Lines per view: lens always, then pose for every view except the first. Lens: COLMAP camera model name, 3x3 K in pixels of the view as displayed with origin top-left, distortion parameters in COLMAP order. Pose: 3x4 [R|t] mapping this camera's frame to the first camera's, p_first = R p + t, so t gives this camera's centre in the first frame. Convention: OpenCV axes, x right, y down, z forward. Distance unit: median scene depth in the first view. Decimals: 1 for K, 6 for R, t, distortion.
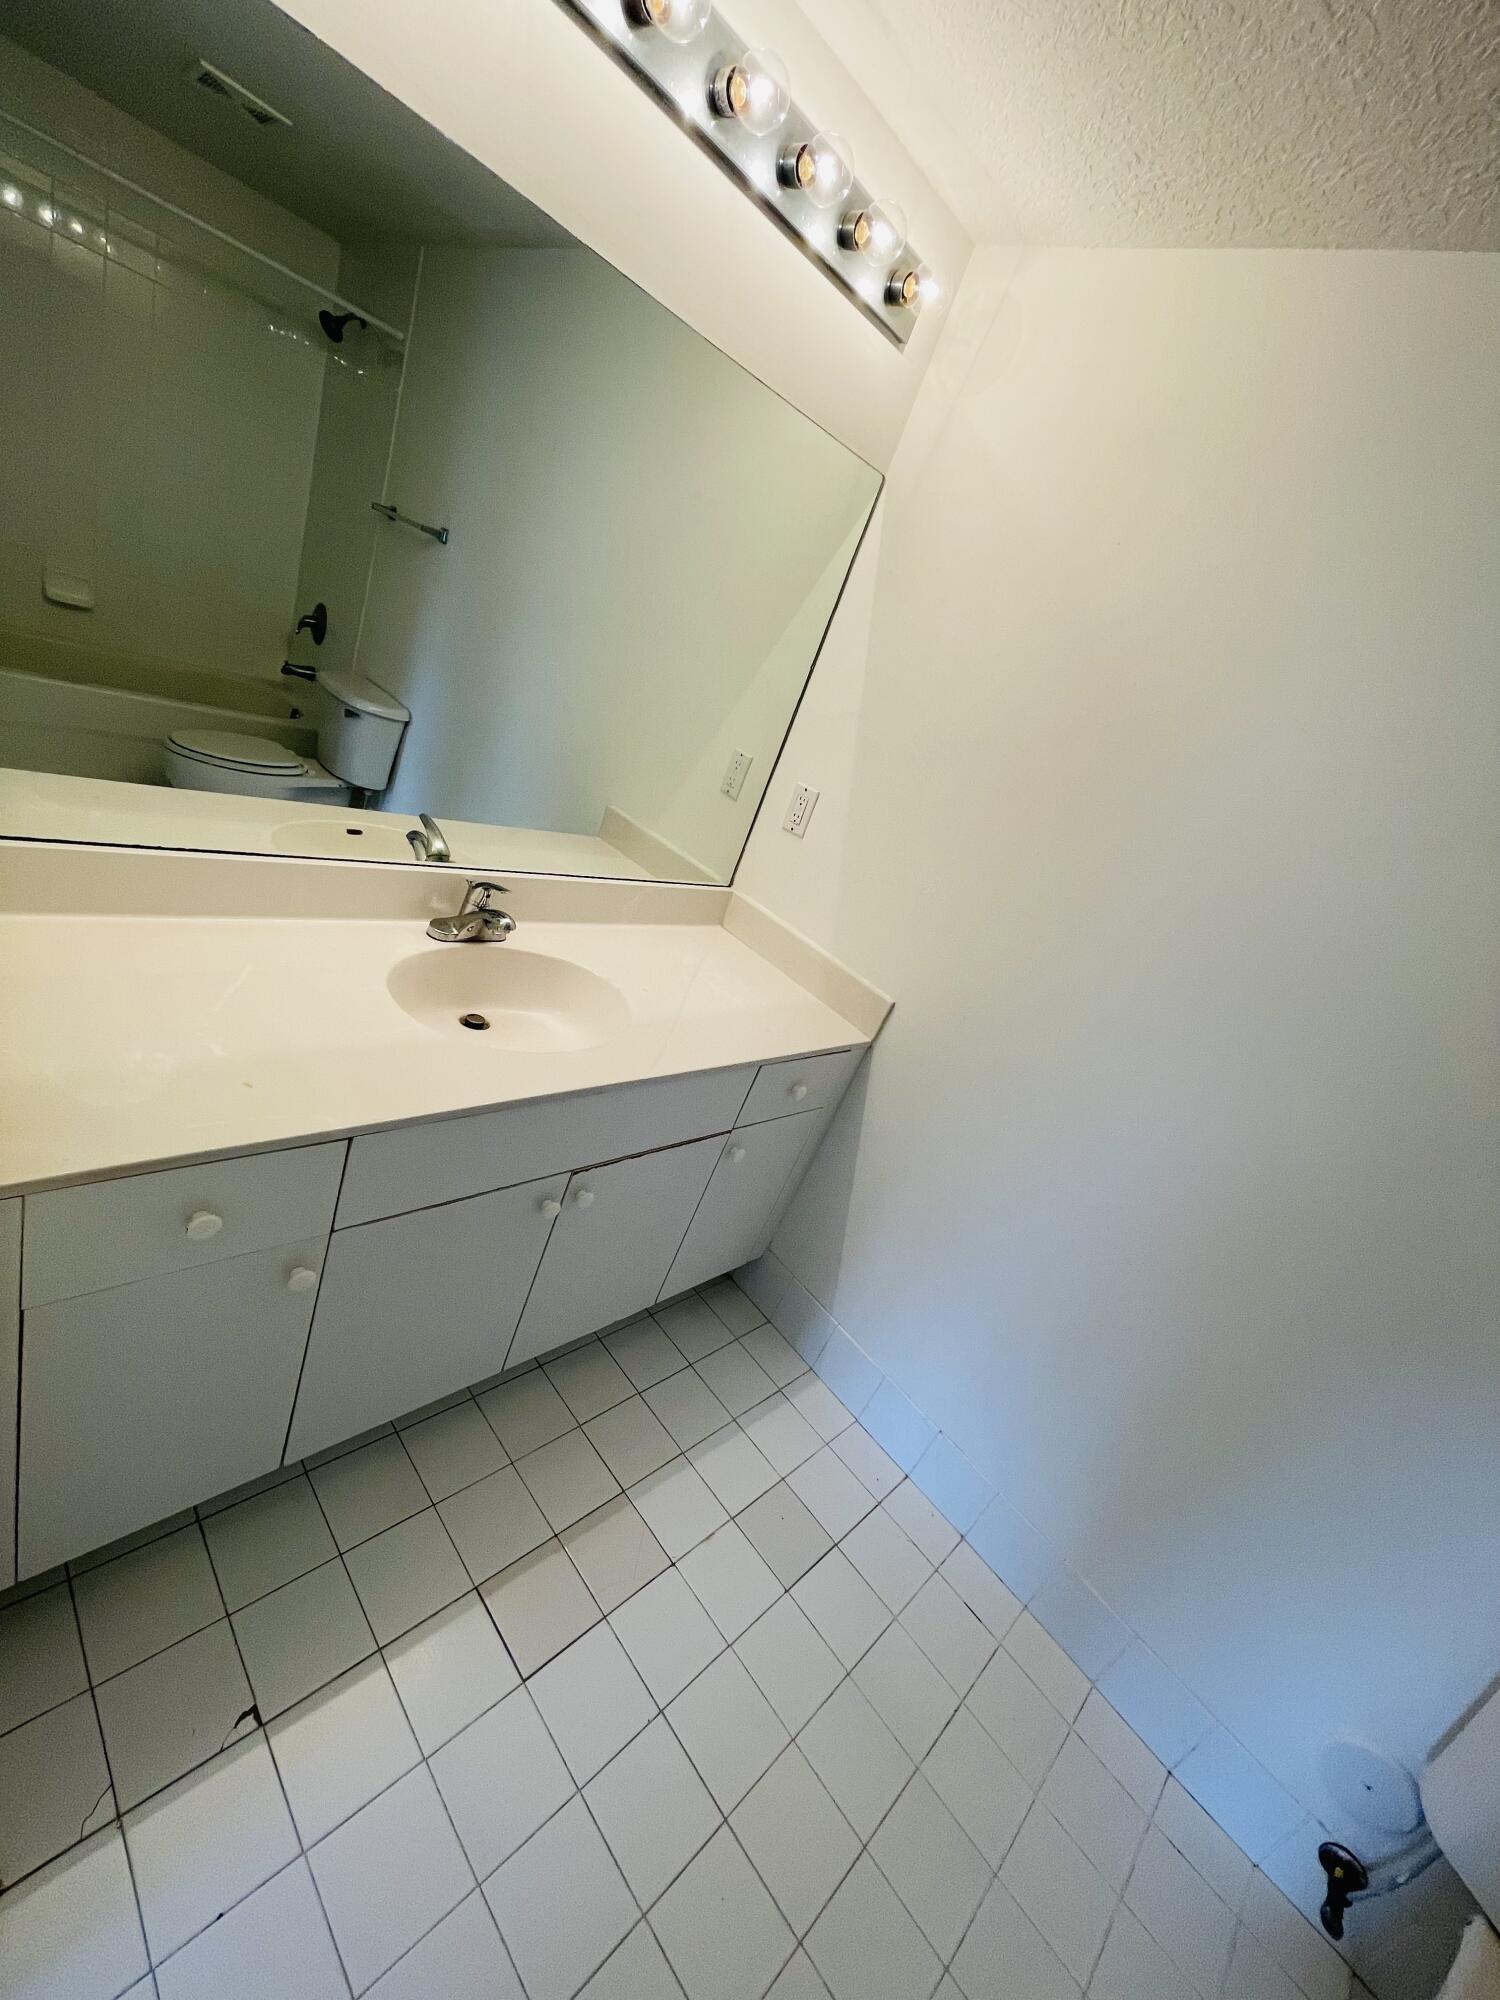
lens RADIAL K [[815.1, 0, 745.4], [0, 815.1, 971.6], [0, 0, 1]] dist [-0.008322, 0.000813]
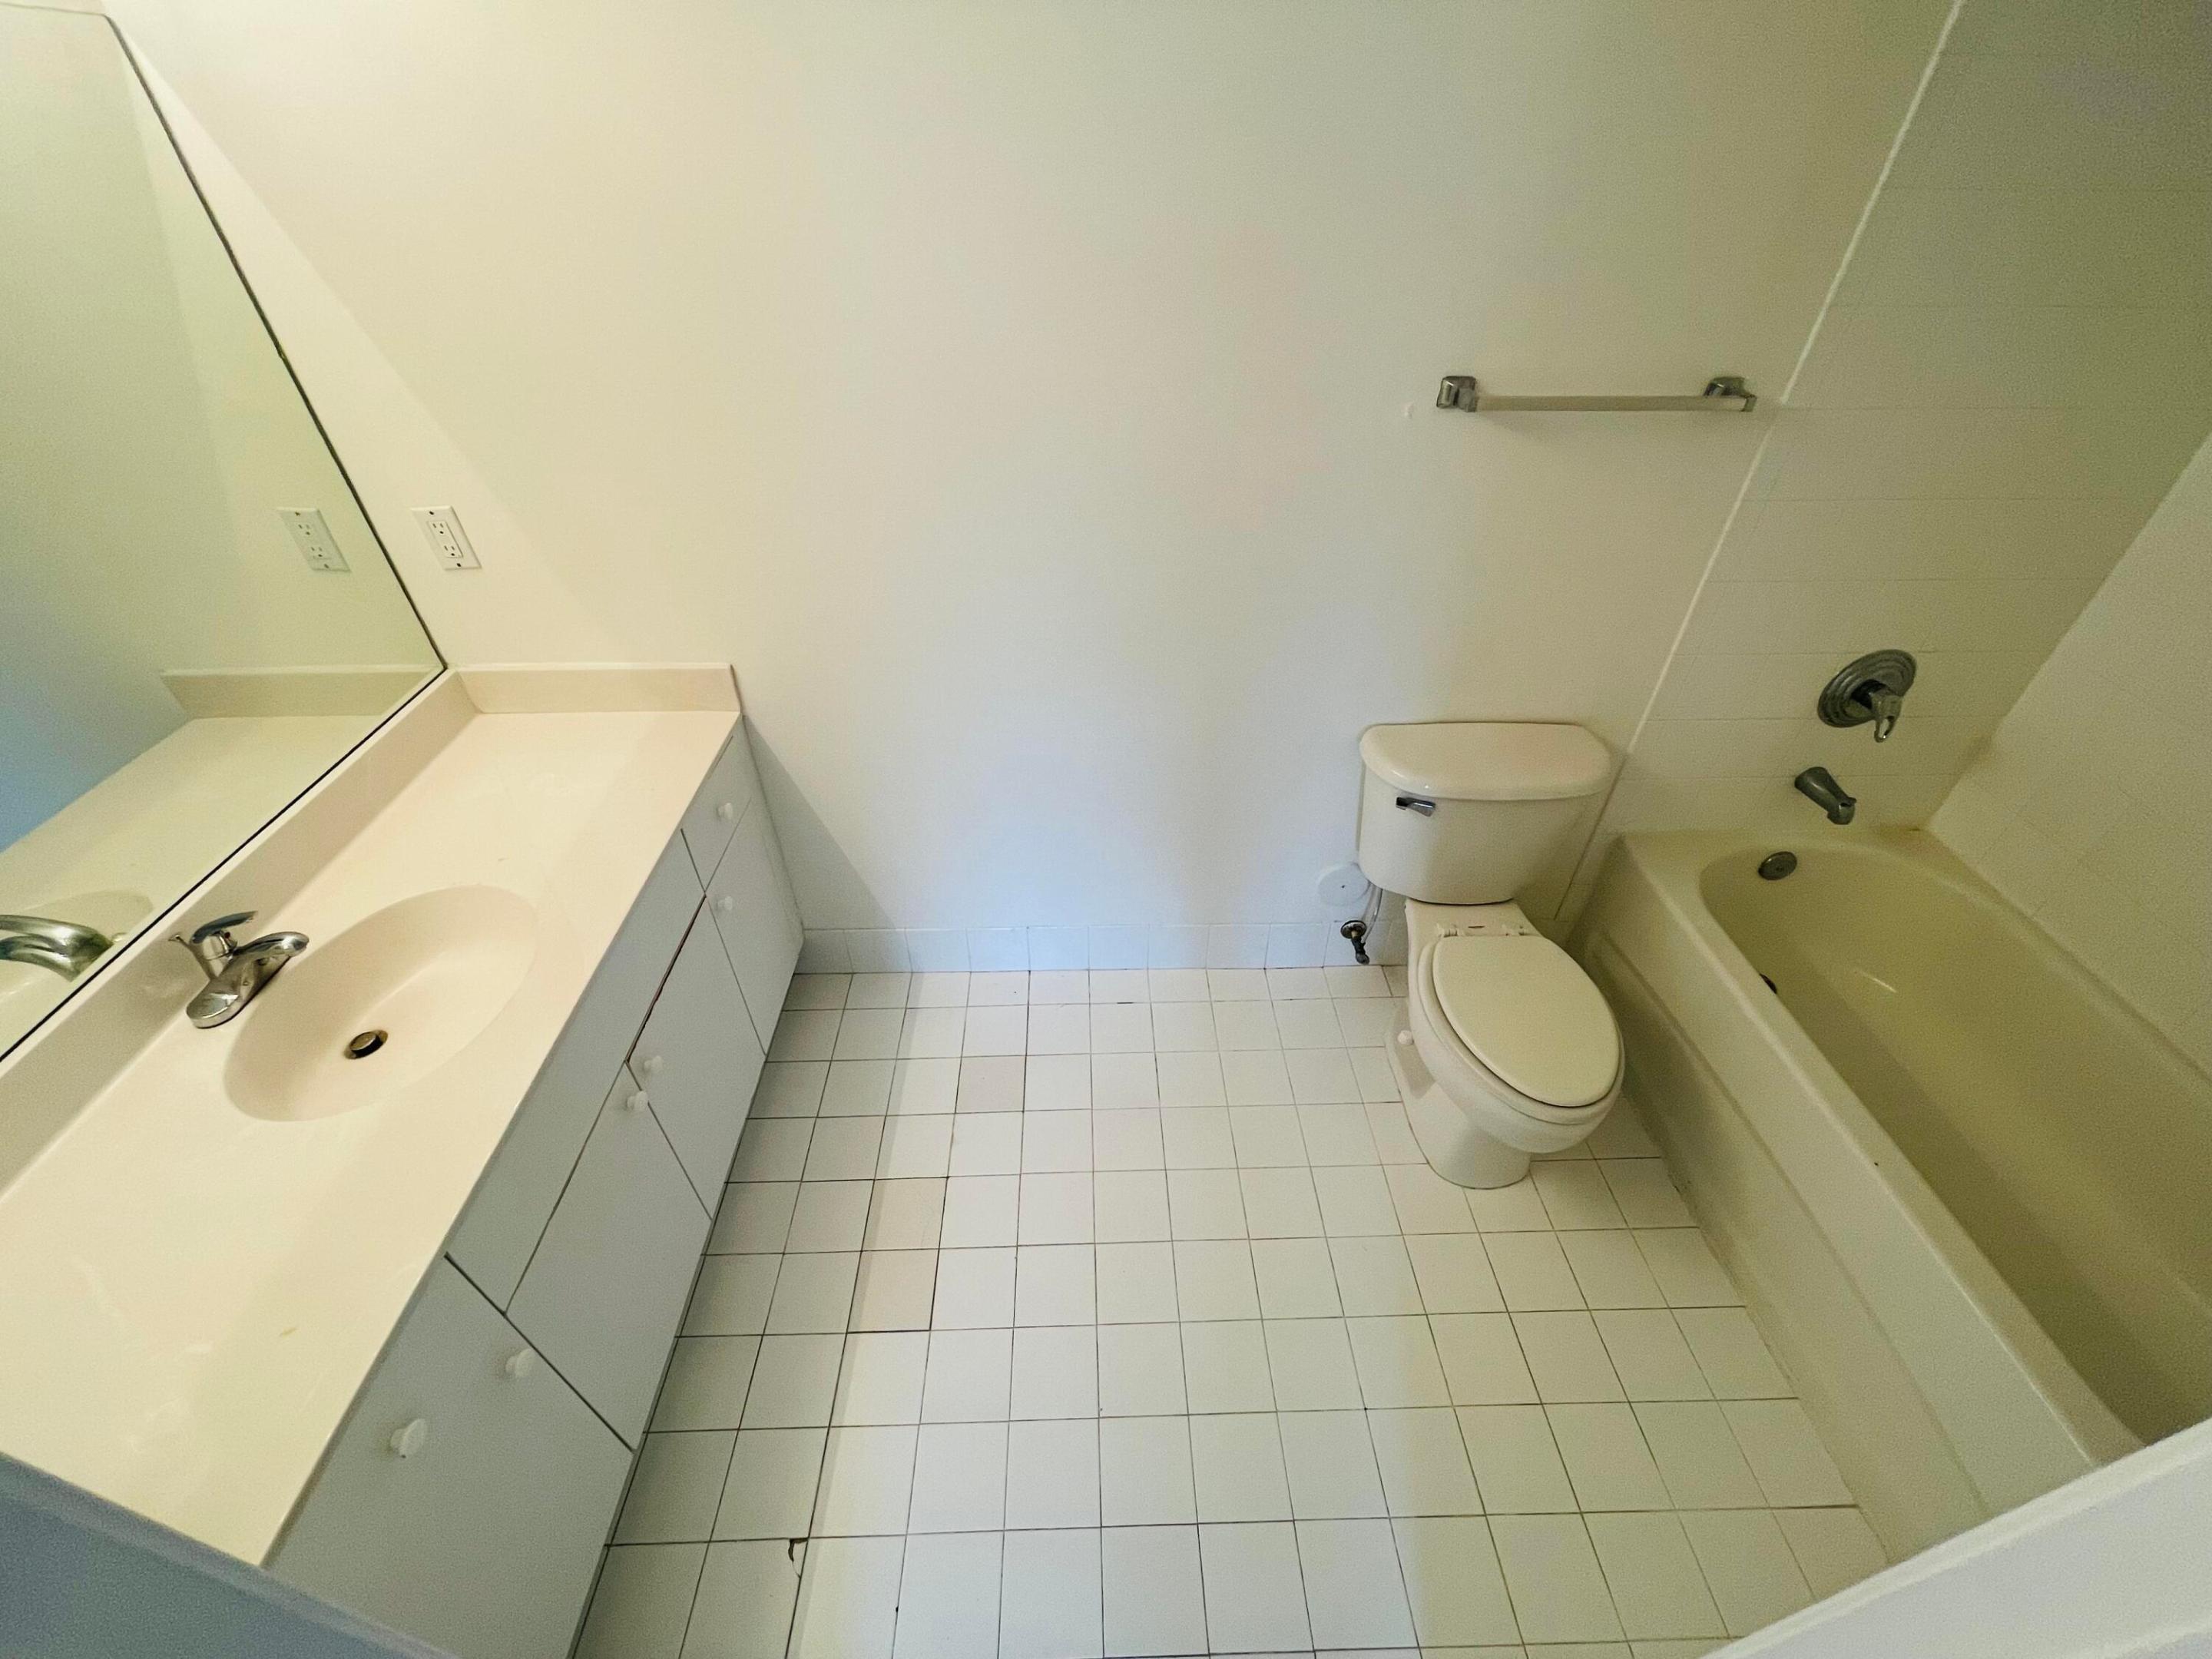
lens RADIAL K [[901.5, 0, 1102.1], [0, 901.5, 834.7], [0, 0, 1]] dist [-0.008322, 0.000813]
pose [[0.633252, -0.708207, 0.312146, -0.002961], [0.510246, 0.685281, 0.519653, -0.157241], [-0.581929, -0.169800, 0.795315, -0.080293]]
